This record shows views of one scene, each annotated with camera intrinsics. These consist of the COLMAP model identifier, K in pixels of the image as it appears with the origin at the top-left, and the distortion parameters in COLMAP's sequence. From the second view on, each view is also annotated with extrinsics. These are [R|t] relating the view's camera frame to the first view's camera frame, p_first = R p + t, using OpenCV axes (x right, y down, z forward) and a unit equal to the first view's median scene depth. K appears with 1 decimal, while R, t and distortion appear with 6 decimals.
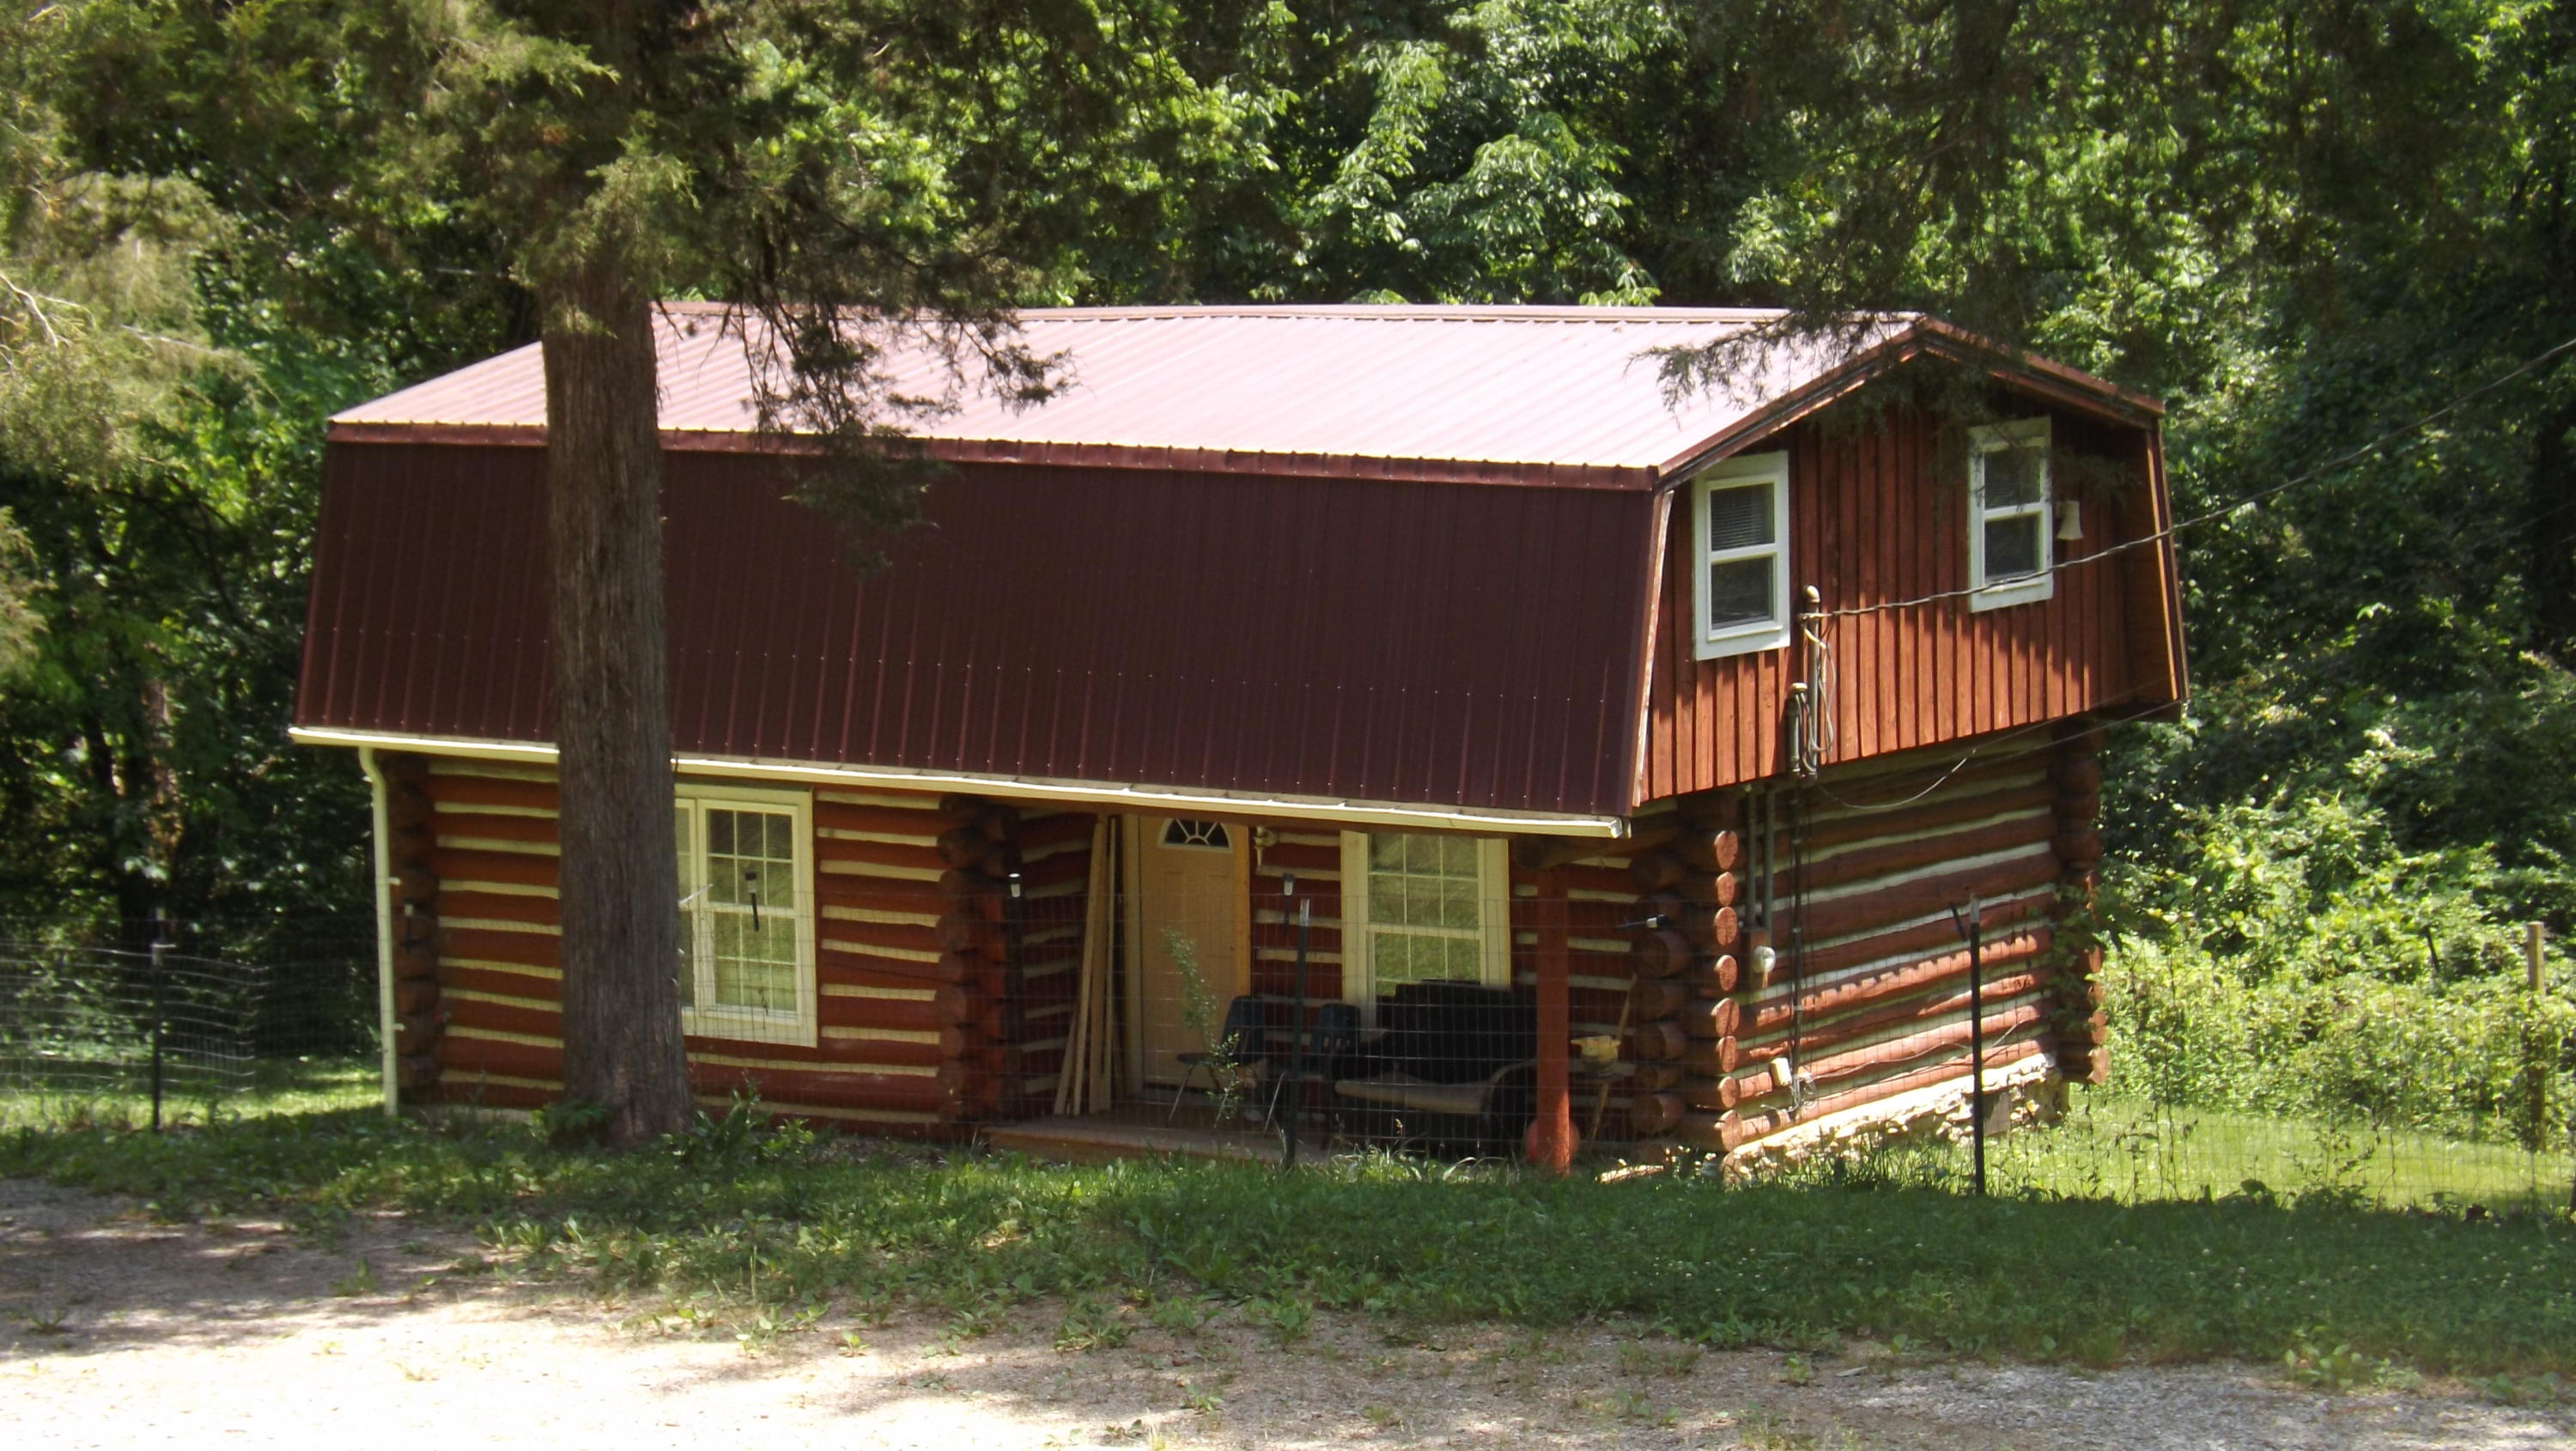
lens RADIAL K [[6063.7, 0, 1413.5], [0, 6063.7, 723.0], [0, 0, 1]] dist [0.212014, 0.000000]
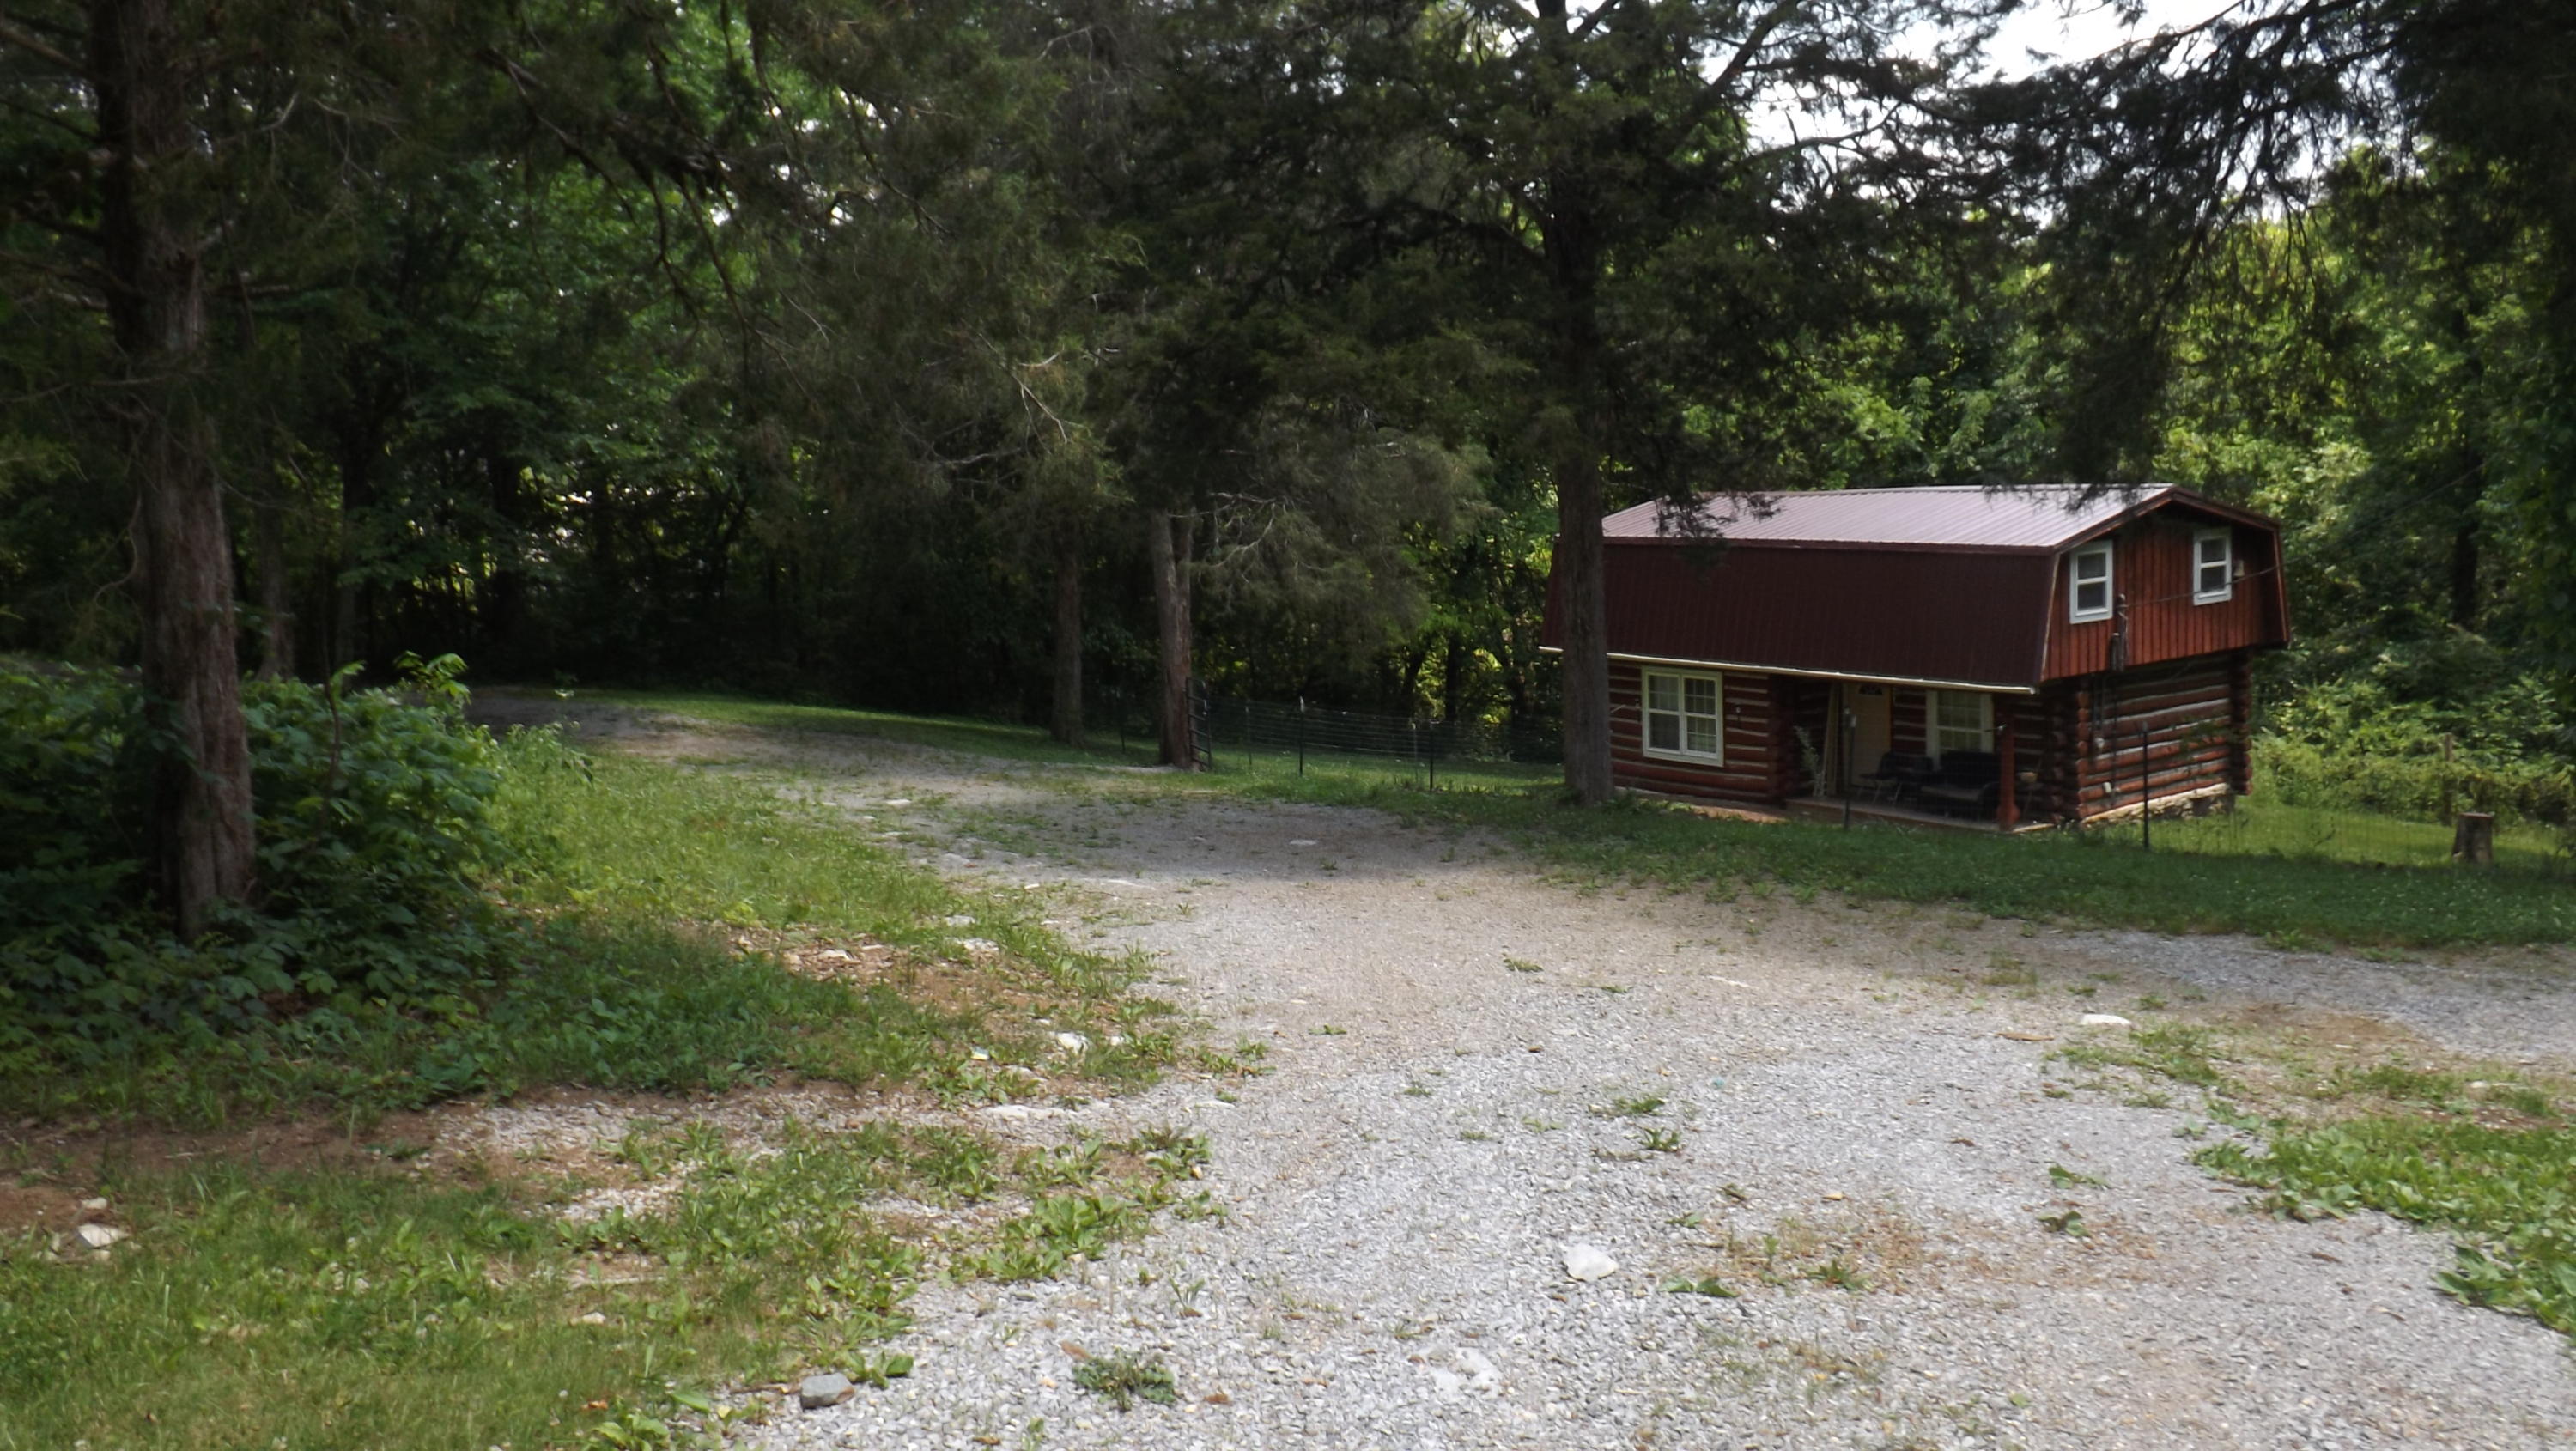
lens RADIAL K [[2007.8, 0, 1339.7], [0, 2007.8, 695.7], [0, 0, 1]] dist [0.008728, -0.008446]
pose [[0.944722, 0.014705, -0.327542, 0.031782], [-0.007527, 0.999703, 0.023173, 0.002461], [0.327786, -0.019426, 0.944552, 0.107373]]
